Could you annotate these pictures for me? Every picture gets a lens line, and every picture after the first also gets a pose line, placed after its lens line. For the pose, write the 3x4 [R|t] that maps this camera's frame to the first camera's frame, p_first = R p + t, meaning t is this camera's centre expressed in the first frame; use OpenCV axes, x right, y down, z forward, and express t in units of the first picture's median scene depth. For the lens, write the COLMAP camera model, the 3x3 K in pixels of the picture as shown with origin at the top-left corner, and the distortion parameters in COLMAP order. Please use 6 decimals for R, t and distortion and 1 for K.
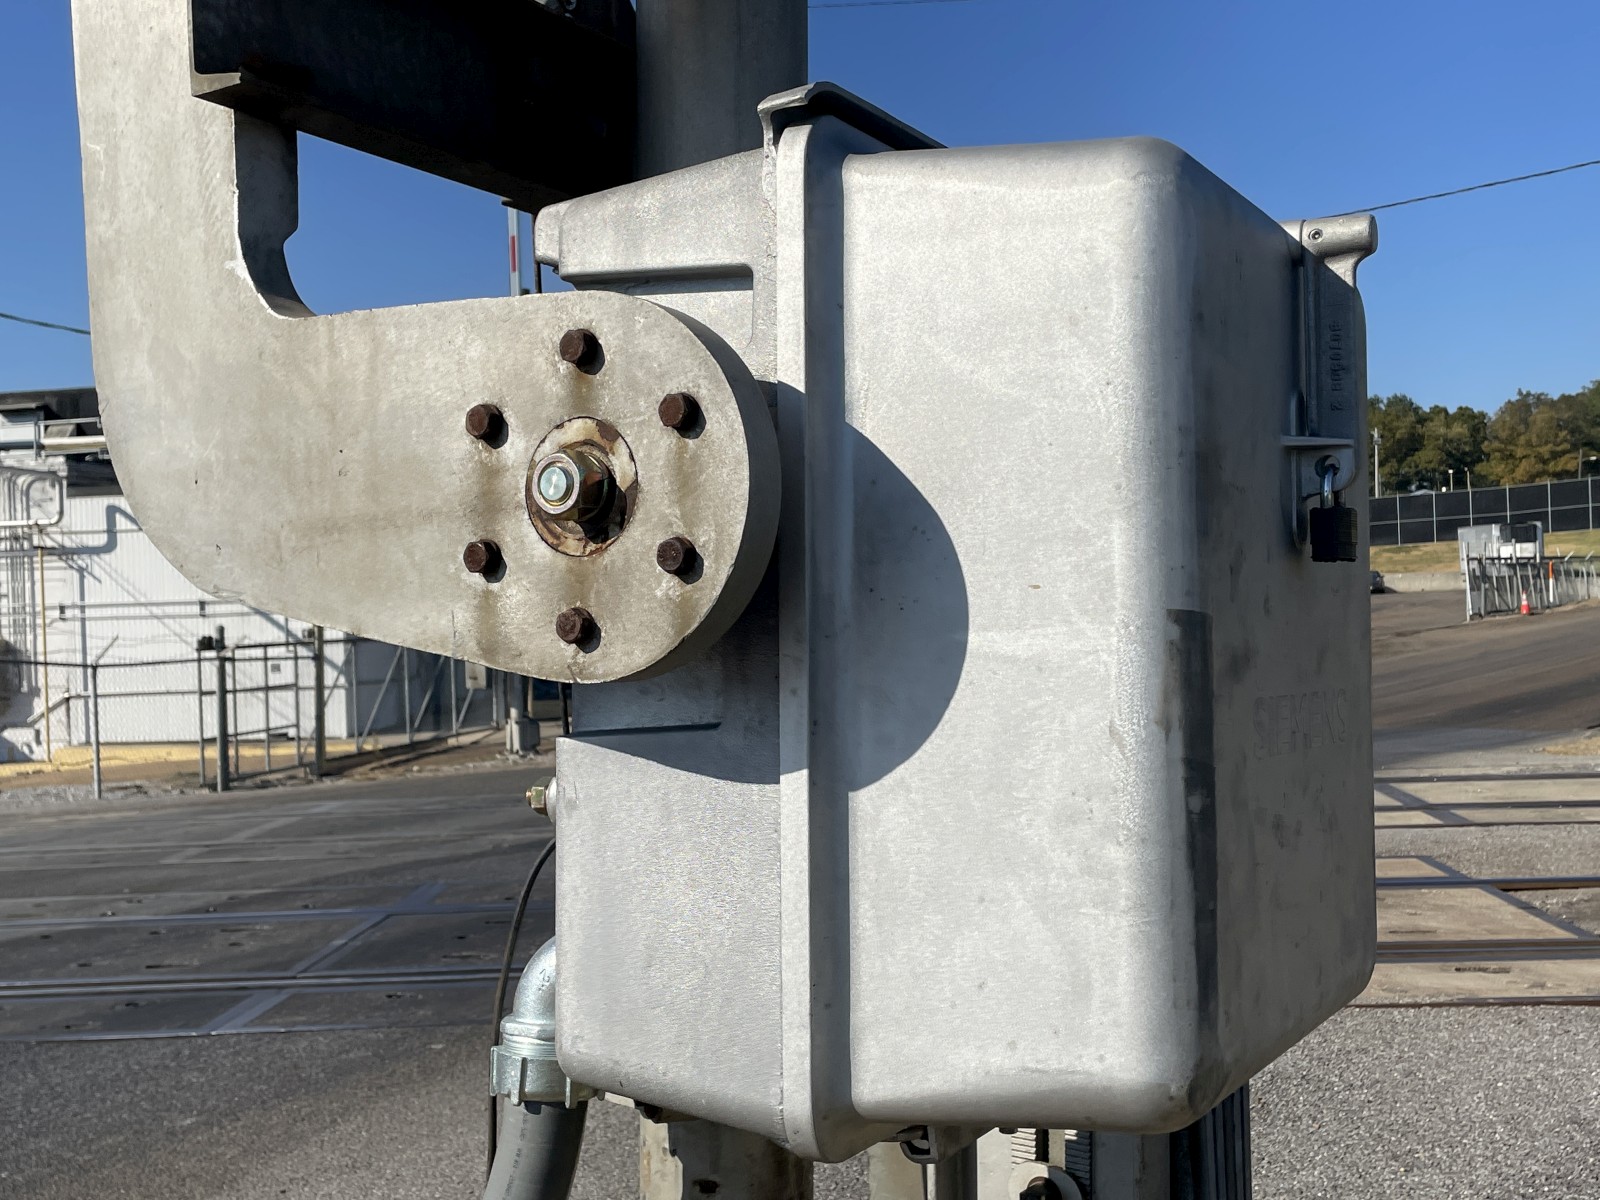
lens RADIAL K [[1730.6, 0, 775.1], [0, 1730.6, 601.4], [0, 0, 1]] dist [0.054773, 0.001051]
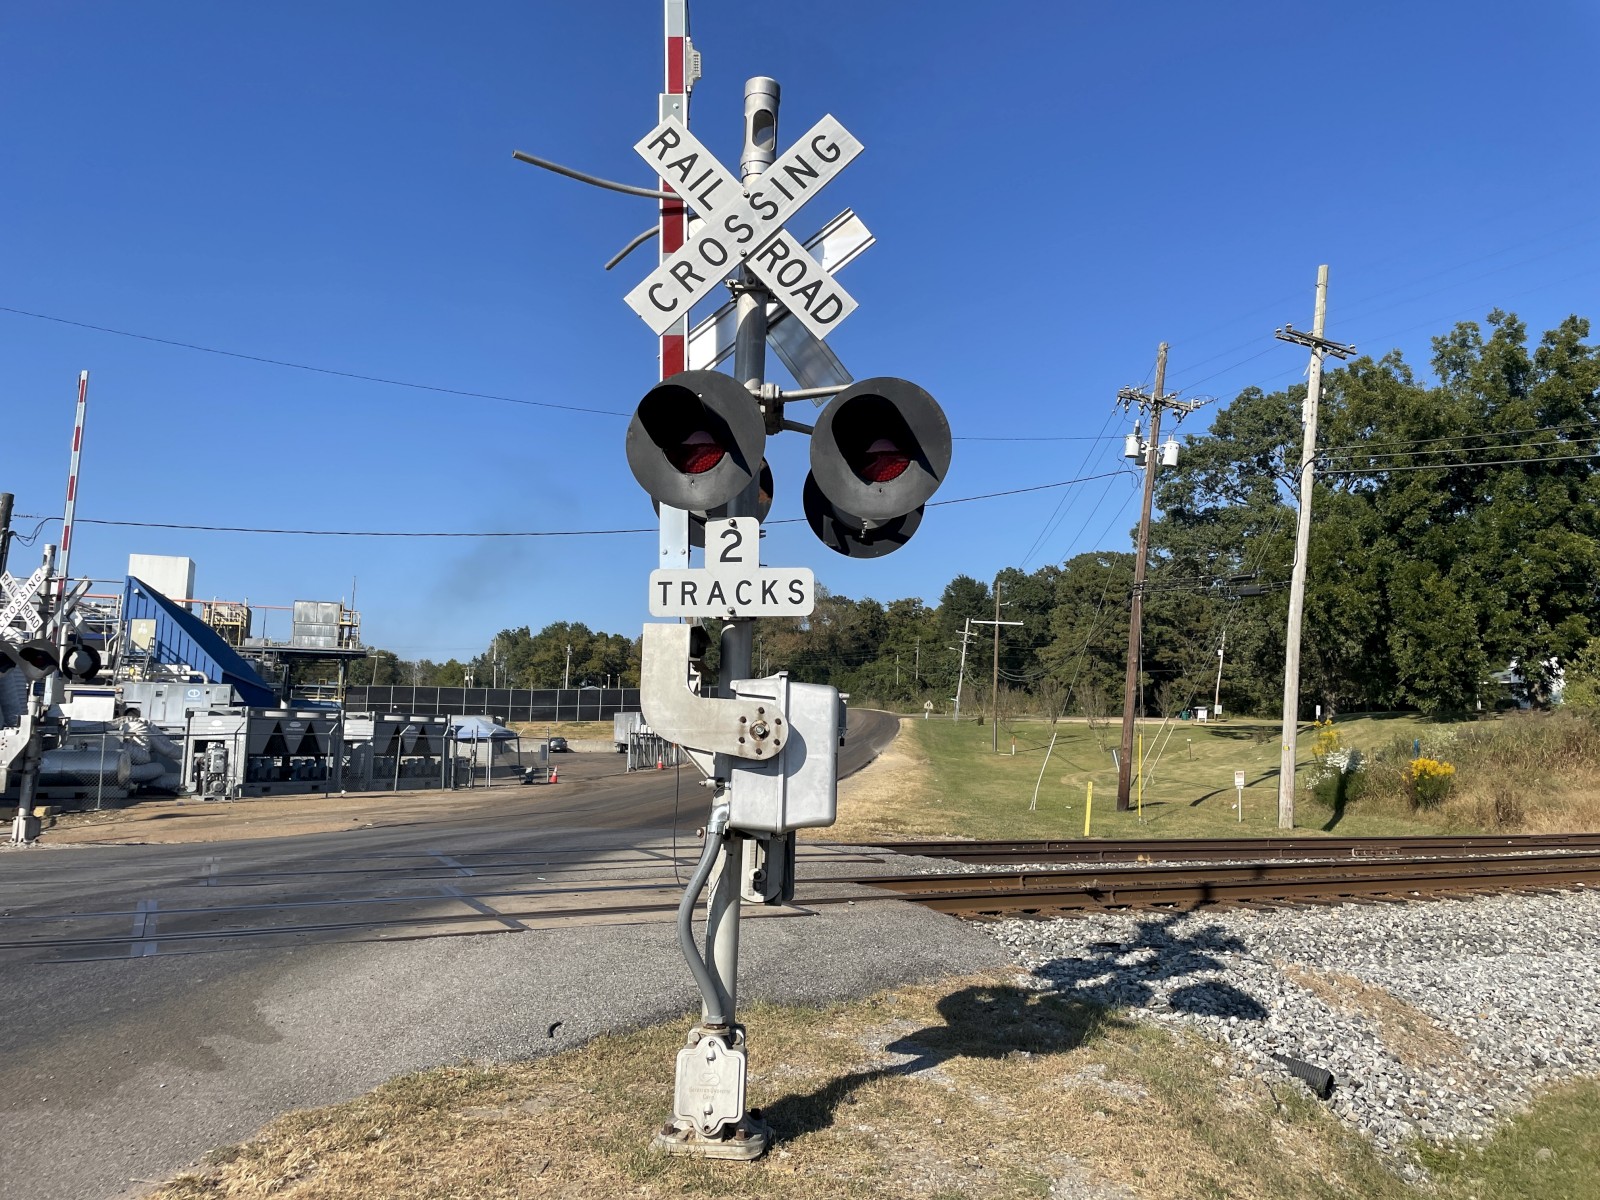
lens RADIAL K [[1204.2, 0, 807.7], [0, 1204.2, 581.0], [0, 0, 1]] dist [0.103507, -0.137537]
pose [[0.855425, 0.120075, 0.503816, -0.087369], [-0.047617, 0.986868, -0.154353, 0.002814], [-0.515734, 0.108047, 0.849909, -0.115913]]
